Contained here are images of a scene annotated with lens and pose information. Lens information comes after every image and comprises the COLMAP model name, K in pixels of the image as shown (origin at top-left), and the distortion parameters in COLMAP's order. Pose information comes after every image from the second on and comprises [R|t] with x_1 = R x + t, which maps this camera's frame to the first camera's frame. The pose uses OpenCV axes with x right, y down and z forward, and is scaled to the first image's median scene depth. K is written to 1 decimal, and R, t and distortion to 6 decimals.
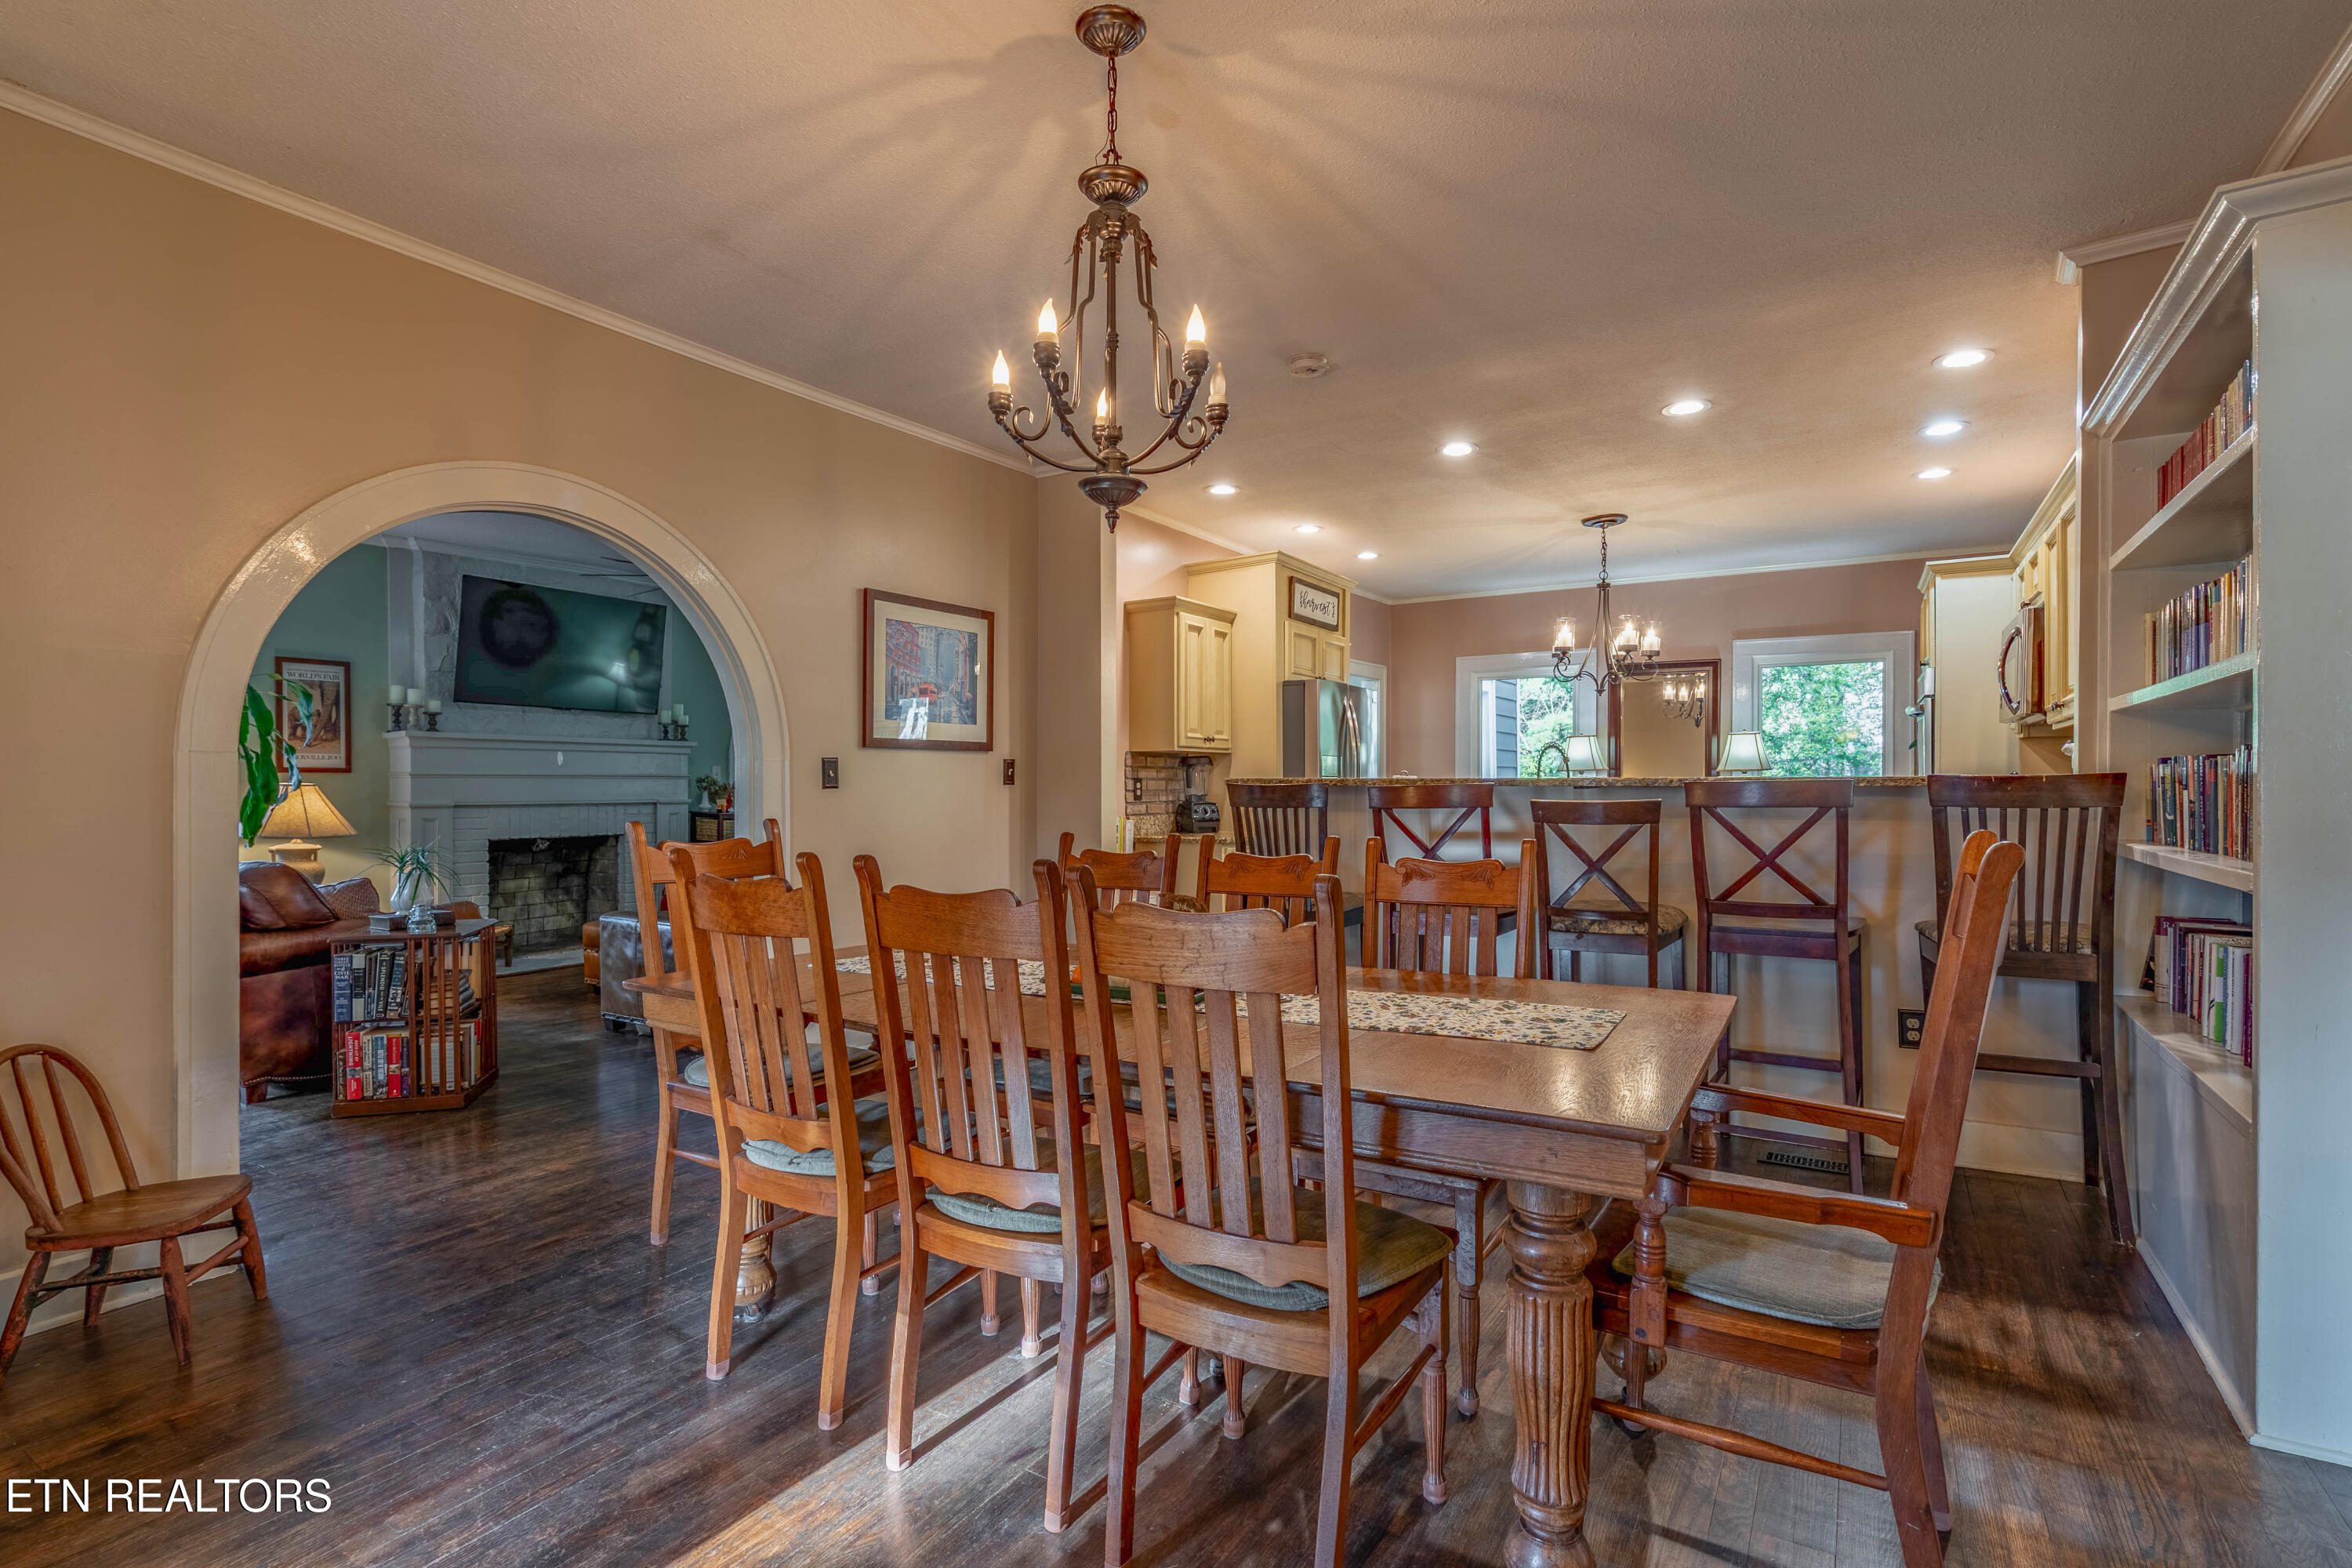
lens RADIAL K [[1091.6, 0, 1200.5], [0, 1091.6, 786.4], [0, 0, 1]] dist [-0.004948, 0.000717]
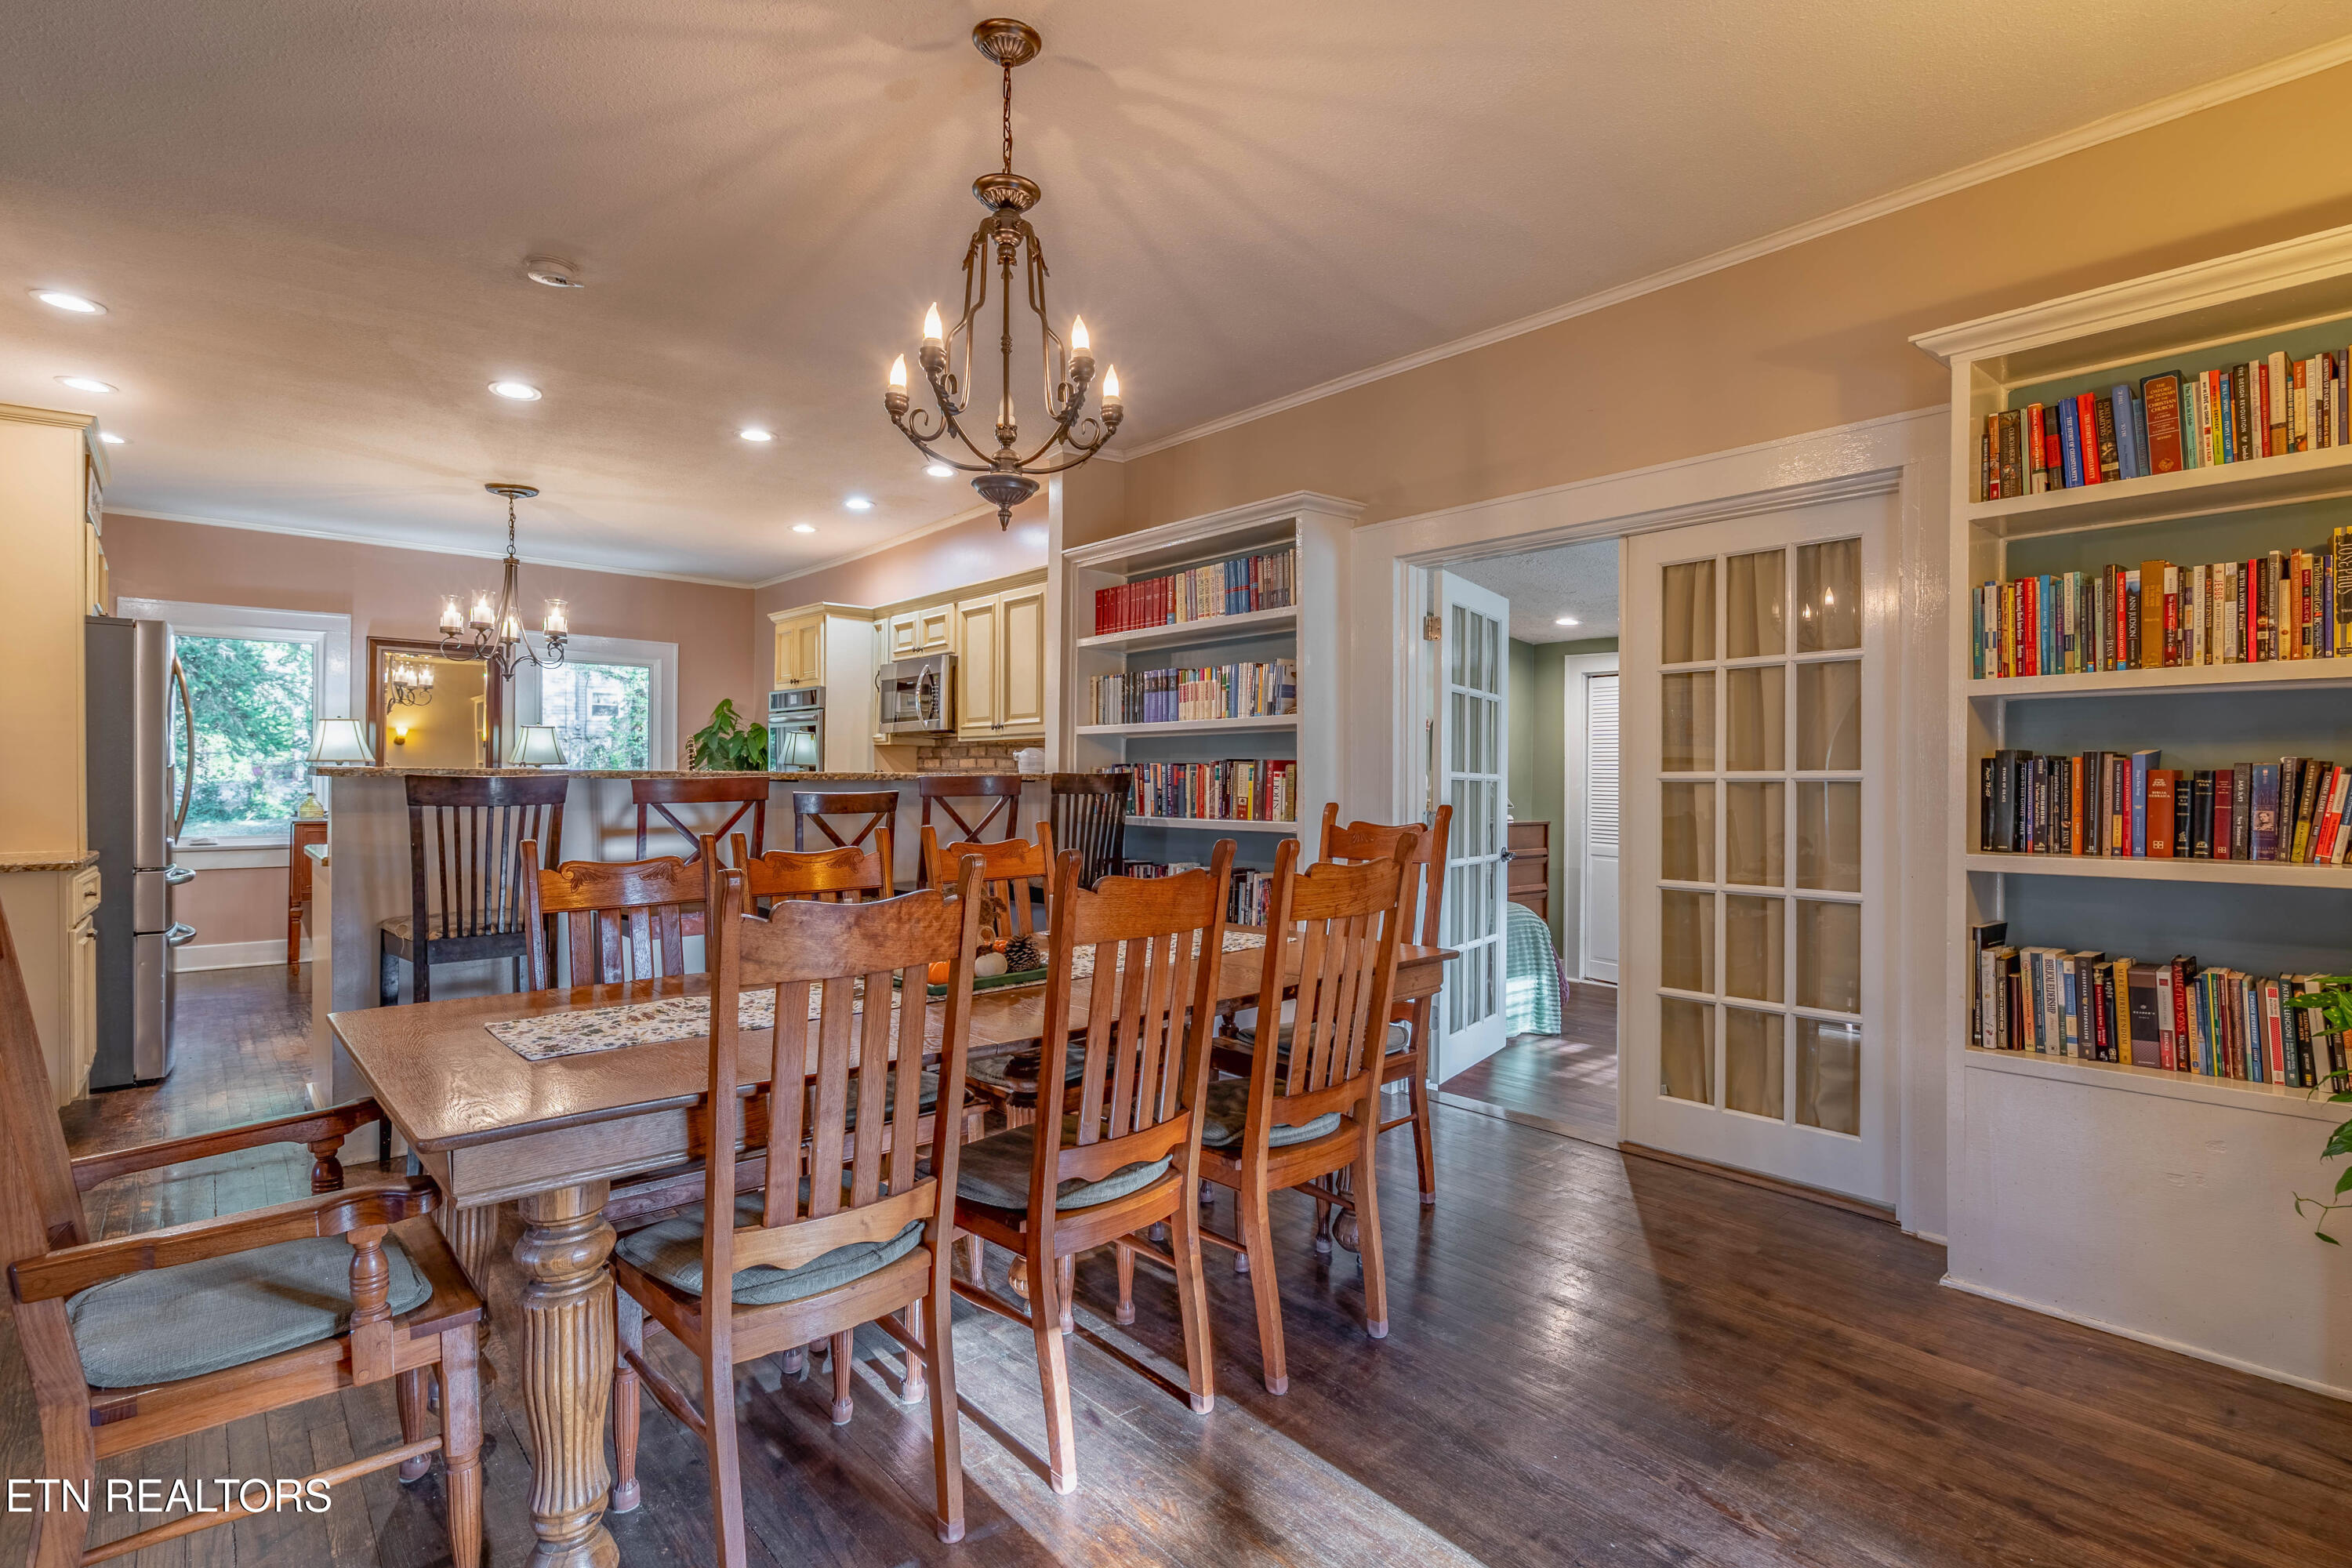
lens RADIAL K [[1091.6, 0, 1199.7], [0, 1091.6, 782.0], [0, 0, 1]] dist [-0.004948, 0.000717]
pose [[0.312051, 0.001457, 0.950064, -0.606867], [-0.002537, 0.999997, -0.000701, 0.001613], [-0.950062, -0.002191, 0.312054, 0.309659]]
